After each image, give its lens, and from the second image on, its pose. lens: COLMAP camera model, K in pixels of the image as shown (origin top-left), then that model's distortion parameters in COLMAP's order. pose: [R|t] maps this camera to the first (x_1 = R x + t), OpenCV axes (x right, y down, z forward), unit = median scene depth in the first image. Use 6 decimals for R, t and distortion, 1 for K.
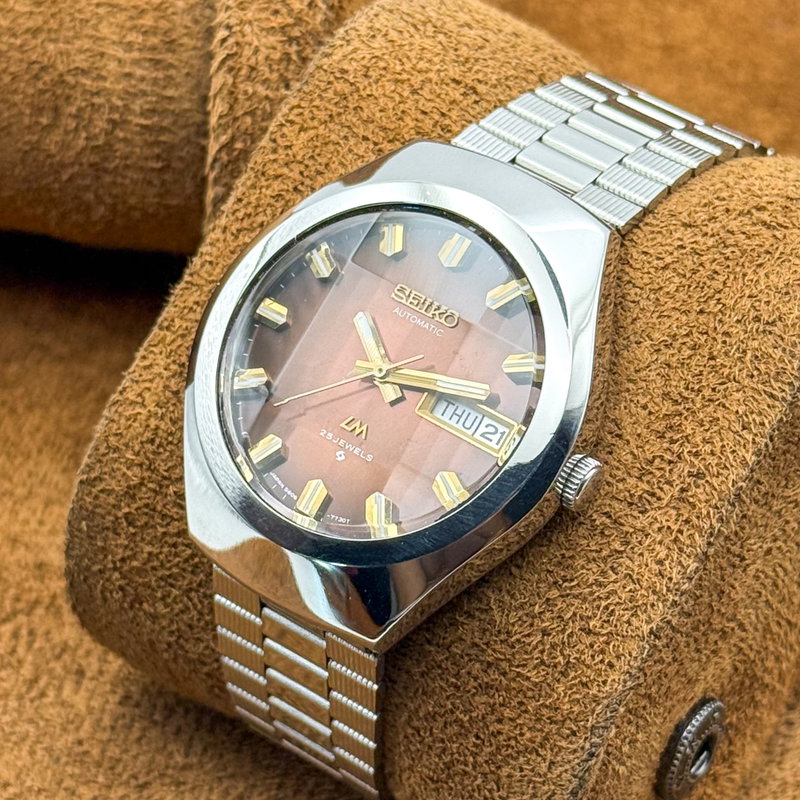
lens RADIAL K [[2984.6, 0, 398.0], [0, 2984.6, 387.3], [0, 0, 1]] dist [0.070863, 2.265840]
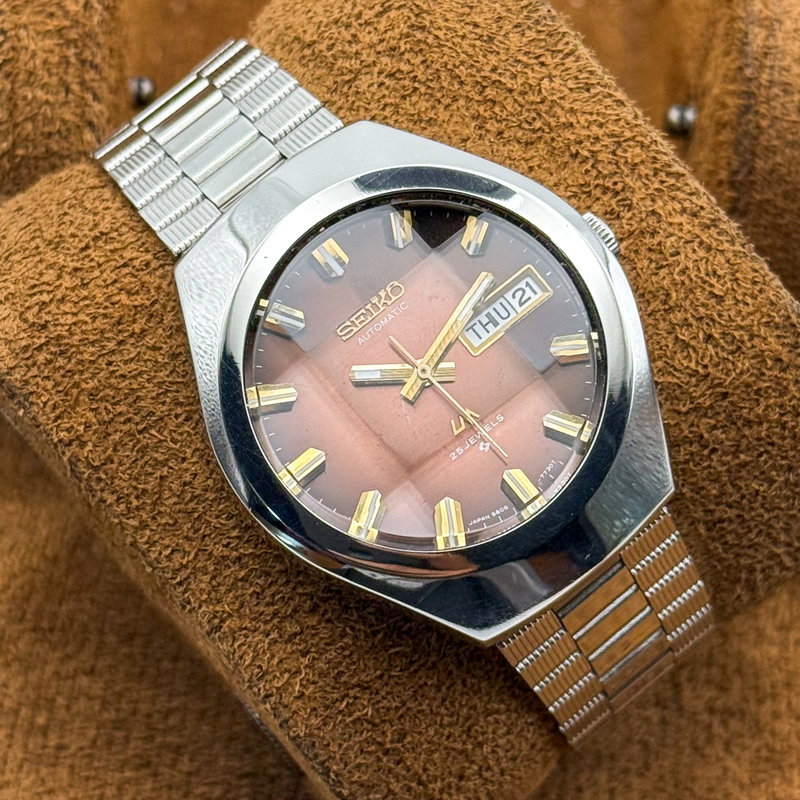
lens RADIAL K [[2984.6, 0, 398.0], [0, 2984.6, 387.3], [0, 0, 1]] dist [0.070863, 2.265840]
pose [[0.287173, -0.829611, 0.478828, -0.476203], [0.863198, 0.440832, 0.246084, -0.248759], [-0.415237, 0.342655, 0.842713, 0.194254]]
